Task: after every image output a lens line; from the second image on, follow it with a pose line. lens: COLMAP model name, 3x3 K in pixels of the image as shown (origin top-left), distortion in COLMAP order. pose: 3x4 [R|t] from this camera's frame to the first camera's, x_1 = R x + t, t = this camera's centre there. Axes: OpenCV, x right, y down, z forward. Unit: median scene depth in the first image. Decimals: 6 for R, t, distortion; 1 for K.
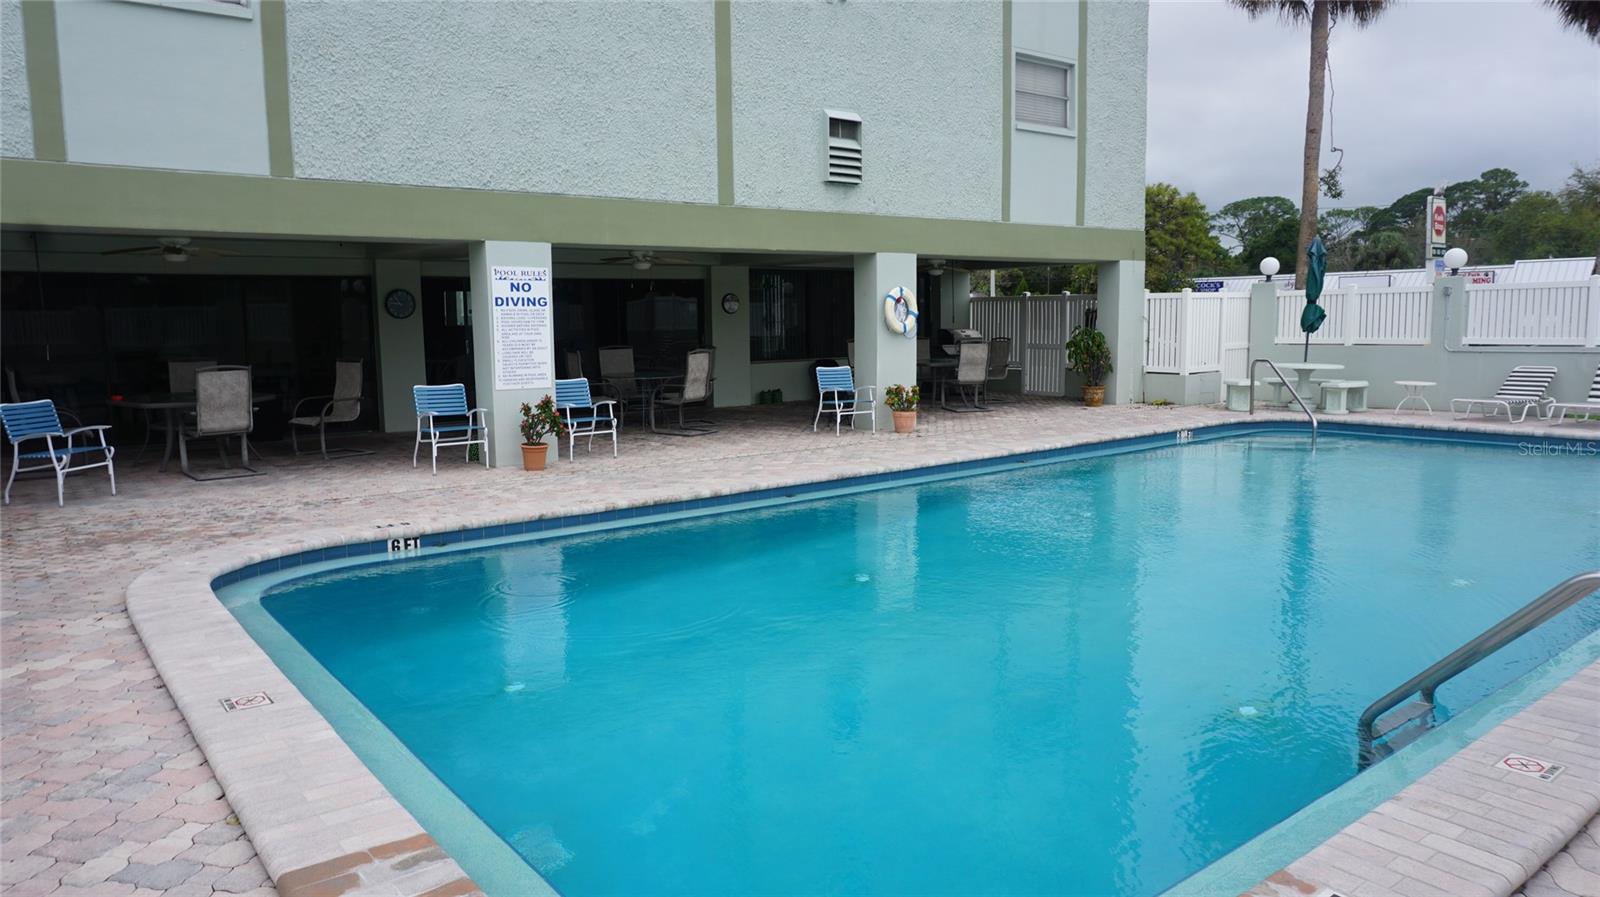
lens RADIAL K [[1058.5, 0, 806.6], [0, 1058.5, 442.1], [0, 0, 1]] dist [-0.033778, 0.022089]
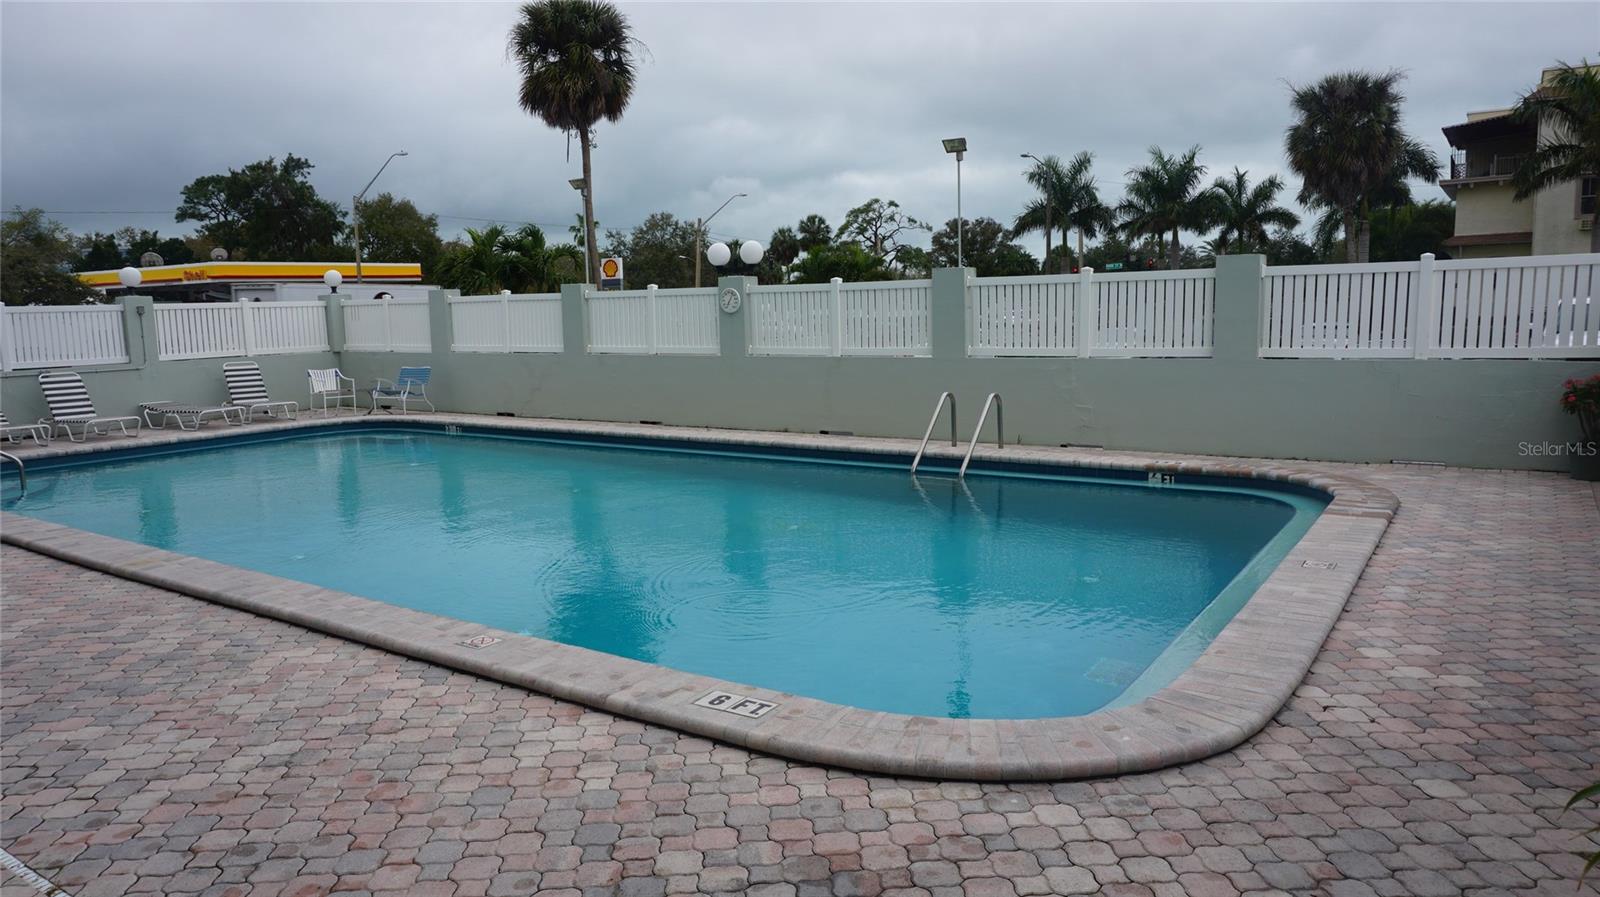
lens RADIAL K [[1058.5, 0, 805.4], [0, 1058.5, 454.7], [0, 0, 1]] dist [-0.033778, 0.022089]
pose [[-0.300995, -0.114554, 0.946720, -1.254977], [0.143288, 0.976055, 0.163660, -0.175854], [-0.942799, 0.184915, -0.277373, 1.534304]]
